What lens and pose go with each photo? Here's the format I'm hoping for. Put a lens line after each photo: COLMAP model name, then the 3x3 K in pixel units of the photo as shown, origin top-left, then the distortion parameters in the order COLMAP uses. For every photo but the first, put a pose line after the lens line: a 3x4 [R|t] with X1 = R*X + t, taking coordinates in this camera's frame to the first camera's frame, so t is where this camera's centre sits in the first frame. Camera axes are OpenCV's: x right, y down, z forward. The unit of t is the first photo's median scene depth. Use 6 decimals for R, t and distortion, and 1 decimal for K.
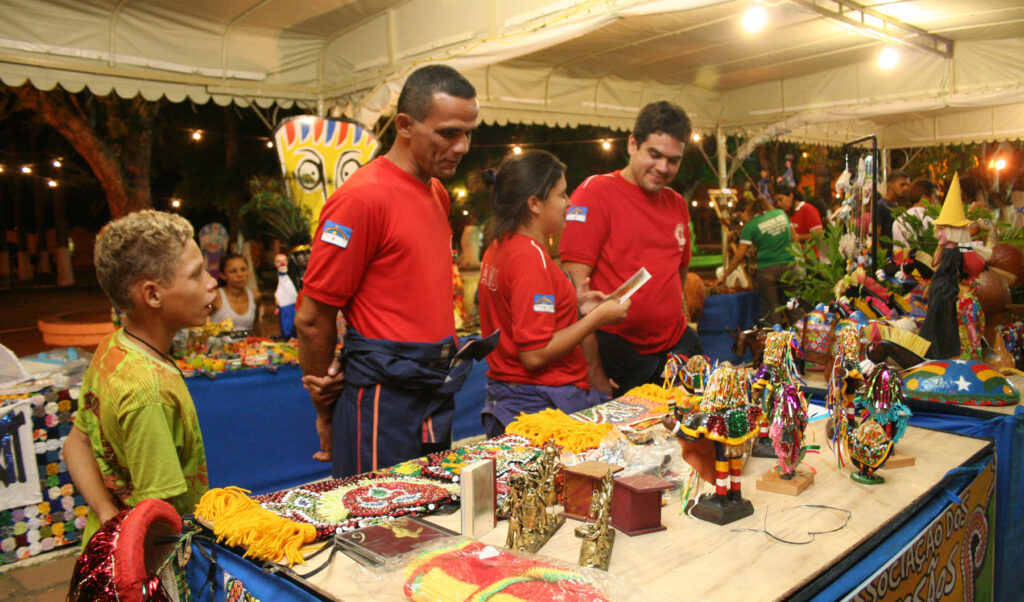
lens RADIAL K [[903.3, 0, 512.0], [0, 903.3, 301.0], [0, 0, 1]] dist [-0.064616, 0.001801]
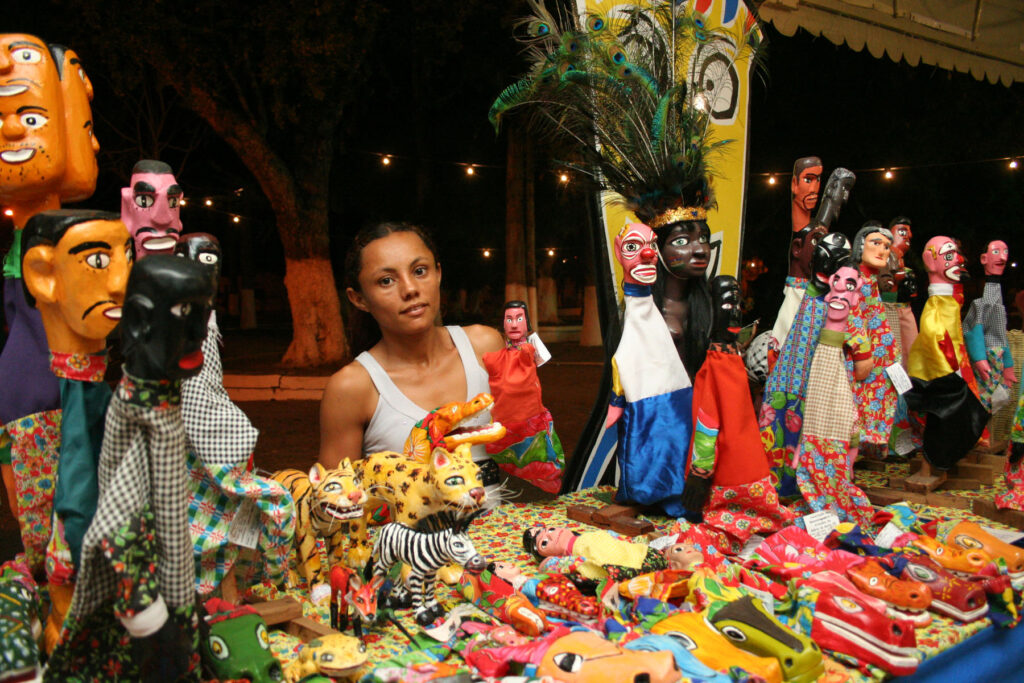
lens RADIAL K [[883.6, 0, 512.0], [0, 883.6, 341.5], [0, 0, 1]] dist [-0.008159, -0.002549]
pose [[0.980983, 0.043765, -0.189093, -0.134861], [-0.047630, 0.998738, -0.015941, -0.003613], [0.188157, 0.024644, 0.981830, 0.398223]]
